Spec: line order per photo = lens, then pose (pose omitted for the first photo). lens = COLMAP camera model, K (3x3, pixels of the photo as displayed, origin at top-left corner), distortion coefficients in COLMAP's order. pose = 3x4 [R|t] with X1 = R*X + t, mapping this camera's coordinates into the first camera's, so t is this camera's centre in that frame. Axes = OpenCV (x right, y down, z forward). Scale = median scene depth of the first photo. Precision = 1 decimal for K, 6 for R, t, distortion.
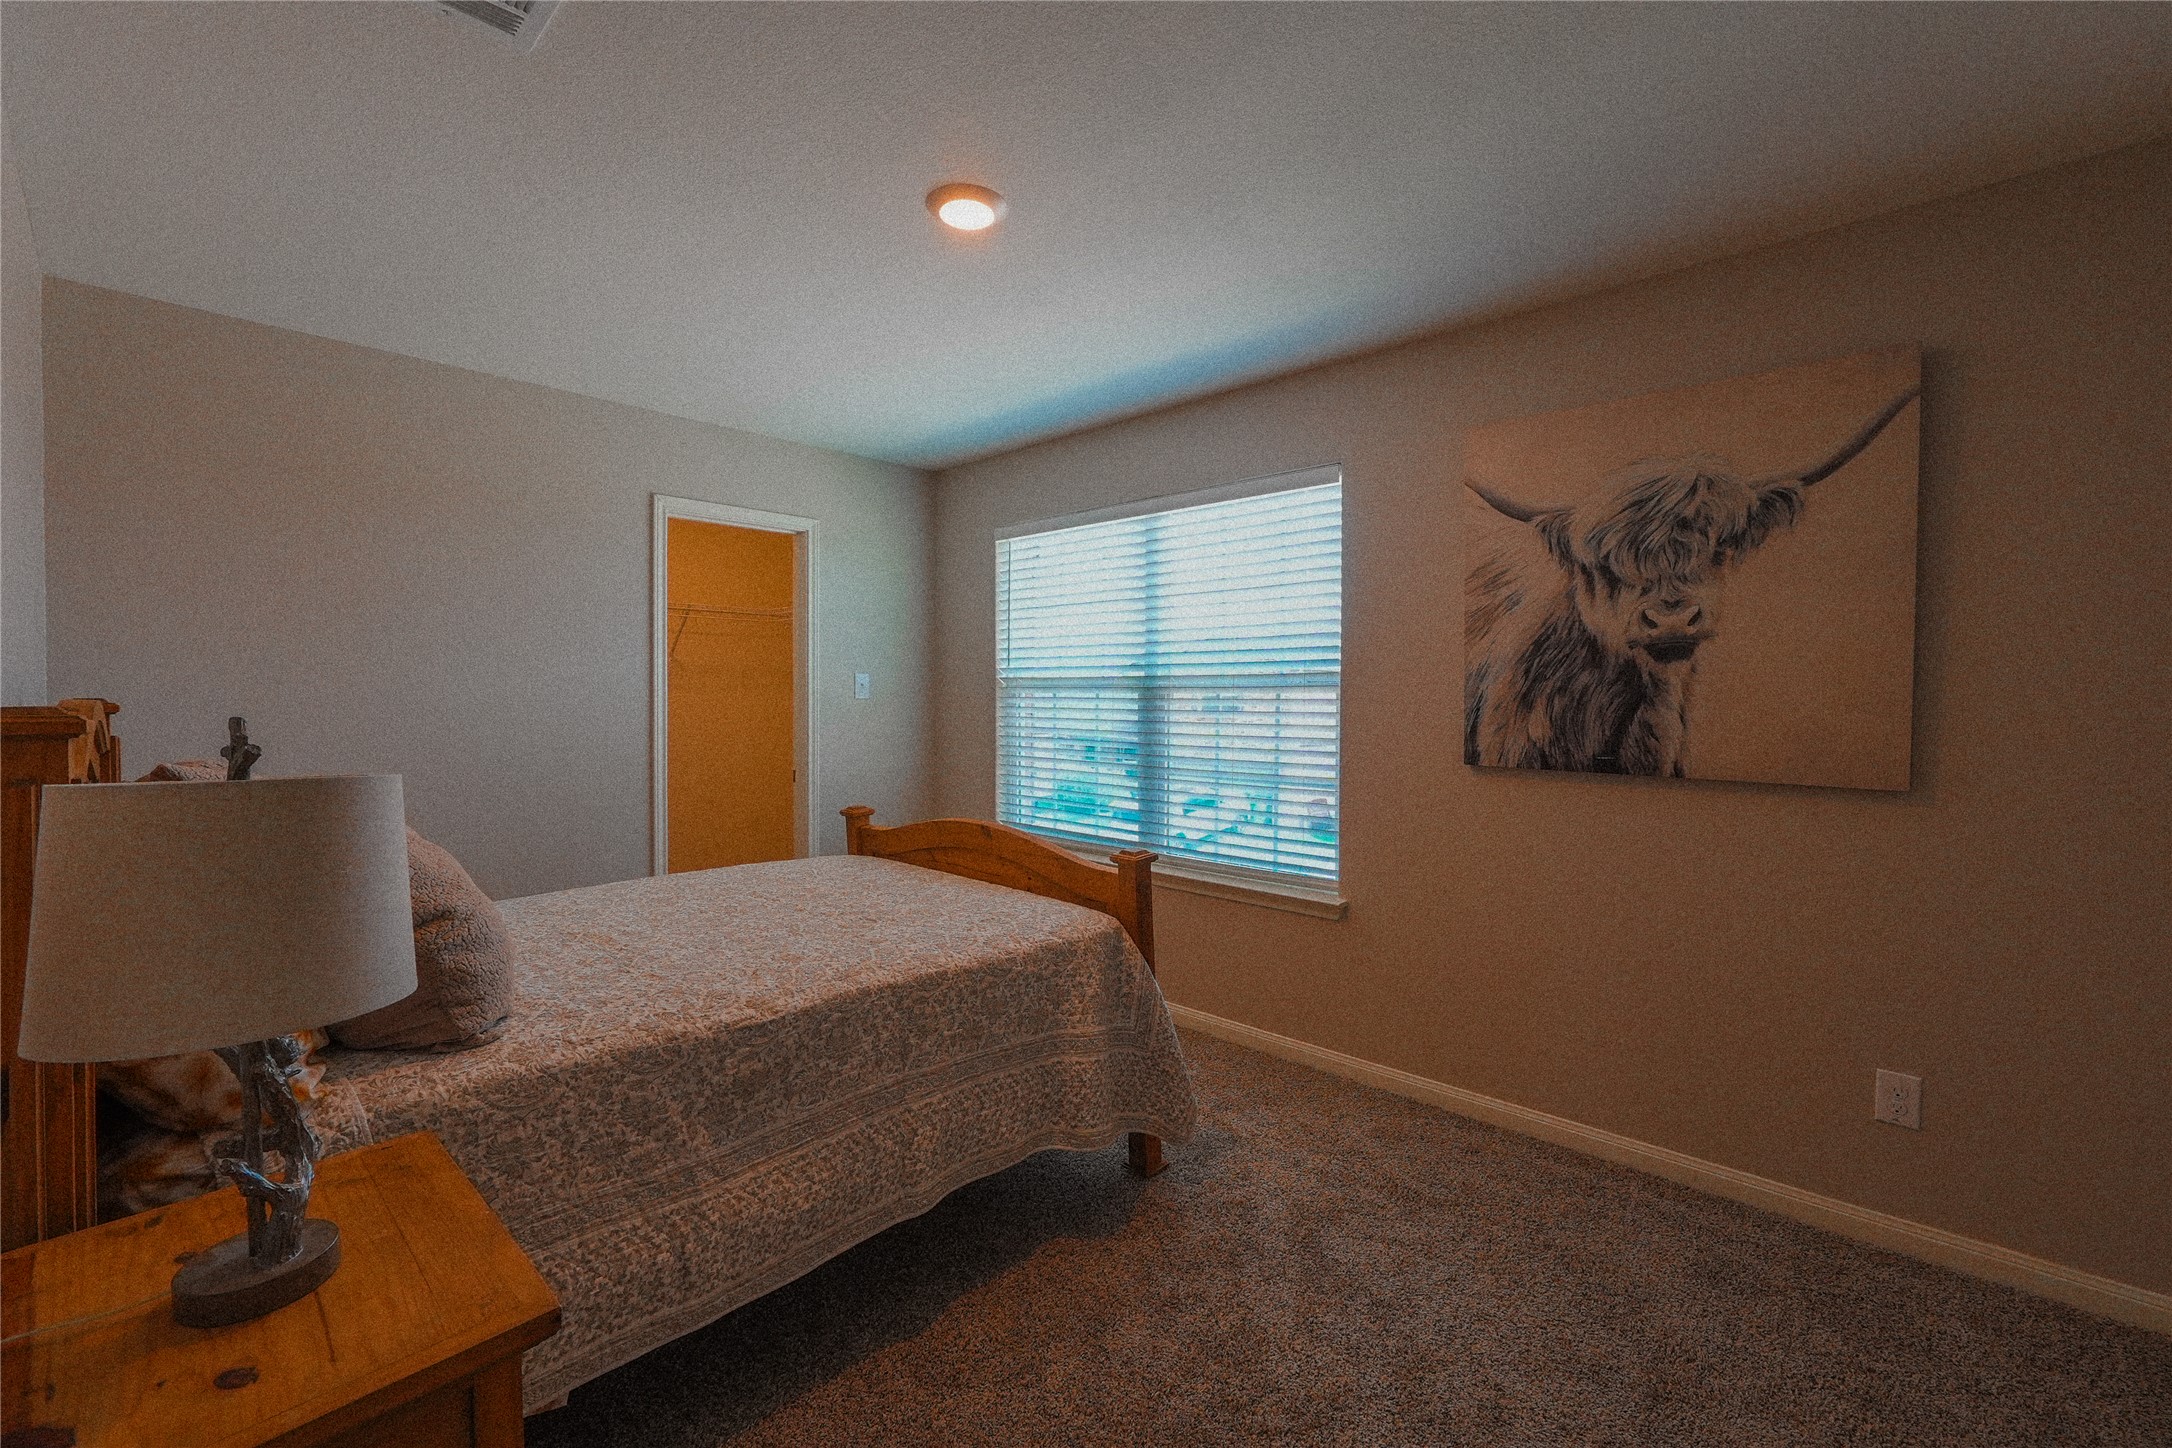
lens RADIAL K [[922.8, 0, 1080.5], [0, 922.8, 716.7], [0, 0, 1]] dist [-0.001160, -0.000060]
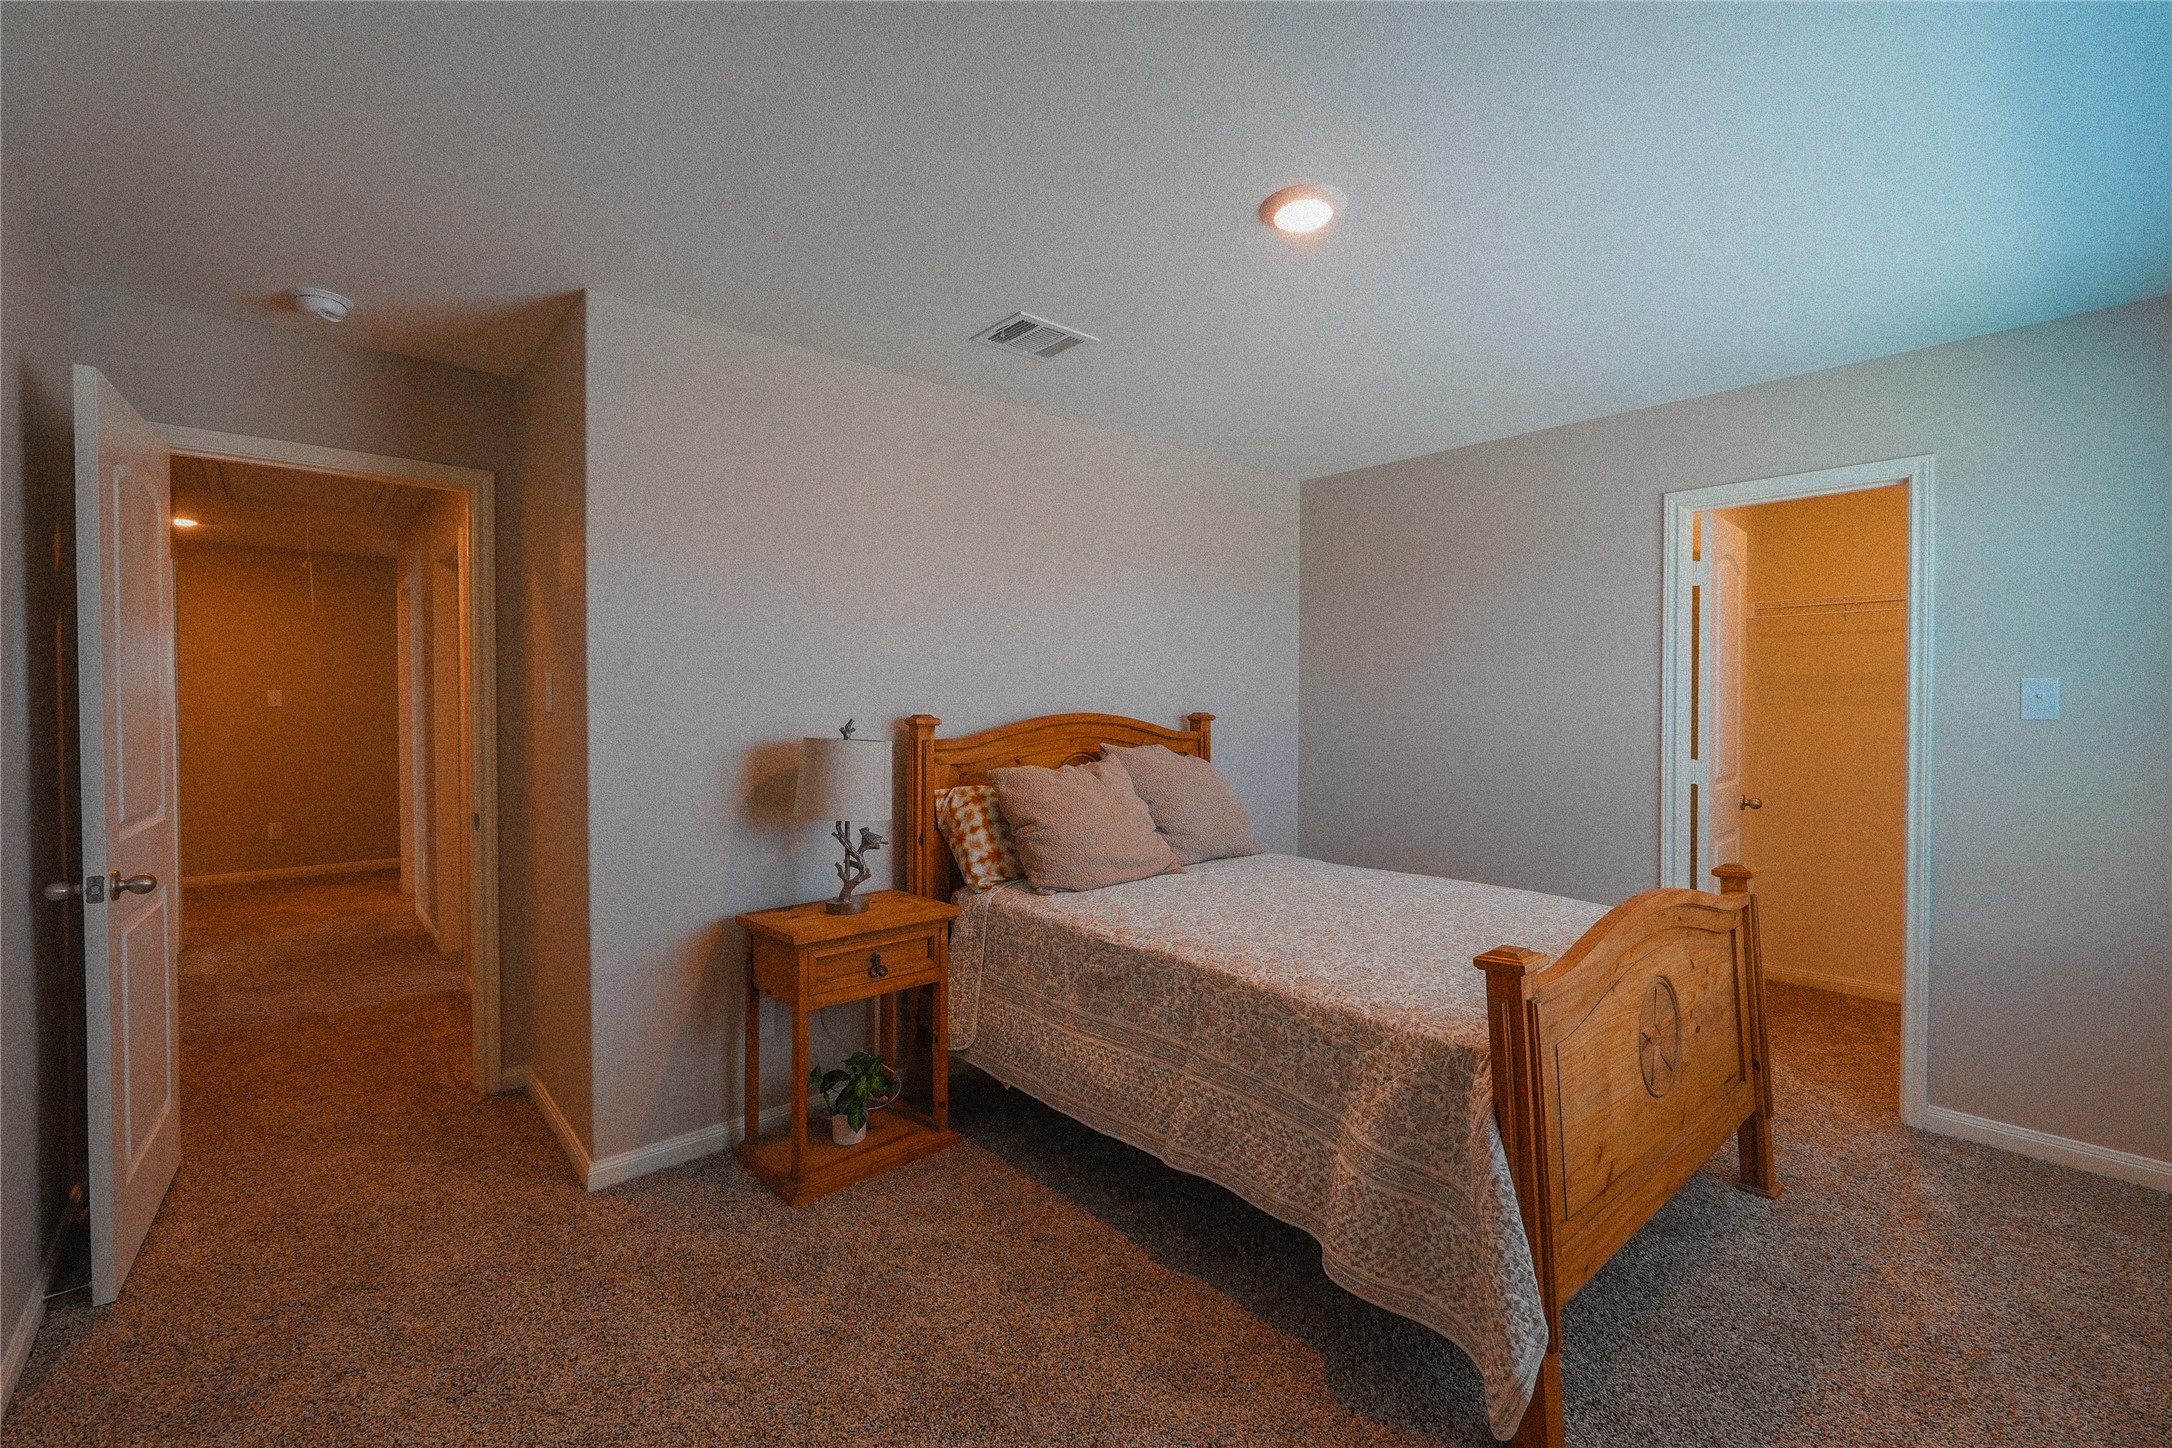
lens RADIAL K [[922.8, 0, 1080.9], [0, 922.8, 716.7], [0, 0, 1]] dist [-0.001160, -0.000060]
pose [[-0.091414, 0.011070, -0.995751, 0.926578], [-0.025266, 0.999591, 0.013432, -0.029819], [0.995492, 0.026387, -0.091097, 0.933776]]
